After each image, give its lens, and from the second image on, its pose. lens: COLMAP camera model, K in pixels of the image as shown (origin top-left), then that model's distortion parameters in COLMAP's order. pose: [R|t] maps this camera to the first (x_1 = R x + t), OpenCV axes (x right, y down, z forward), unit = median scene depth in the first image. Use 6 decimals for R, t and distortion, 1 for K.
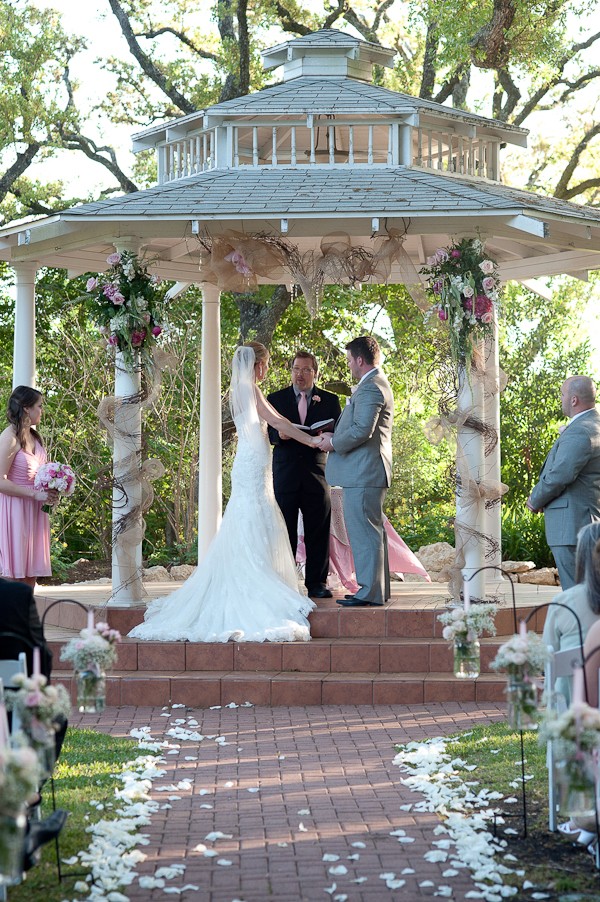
lens RADIAL K [[2349.7, 0, 300.0], [0, 2349.7, 451.0], [0, 0, 1]] dist [-0.095000, 0.528364]
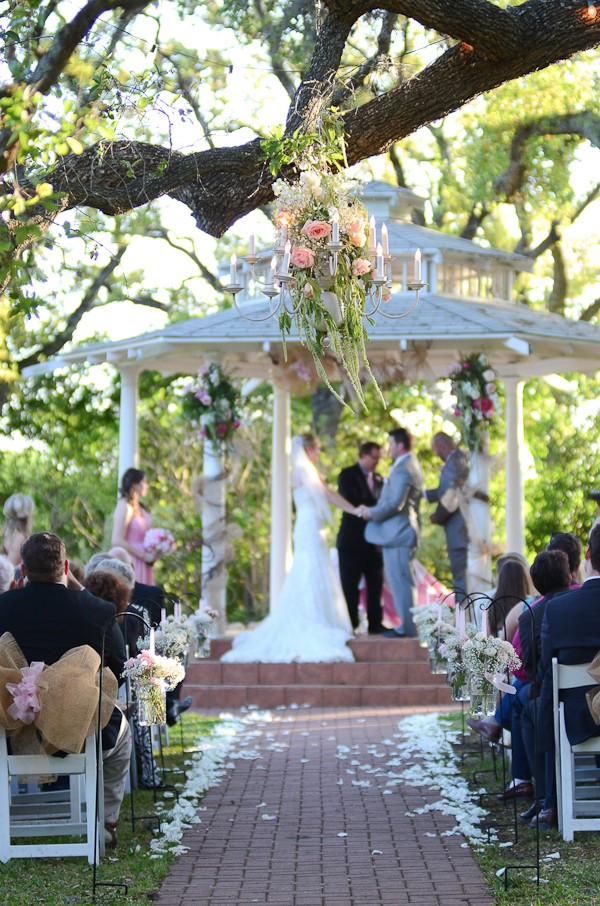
lens RADIAL K [[3037.8, 0, 300.0], [0, 3037.8, 453.0], [0, 0, 1]] dist [-0.680432, 0.327225]
pose [[0.999276, -0.002558, -0.037965, 0.036965], [0.001422, 0.999552, -0.029897, 0.014347], [0.038024, 0.029821, 0.998832, -0.662977]]
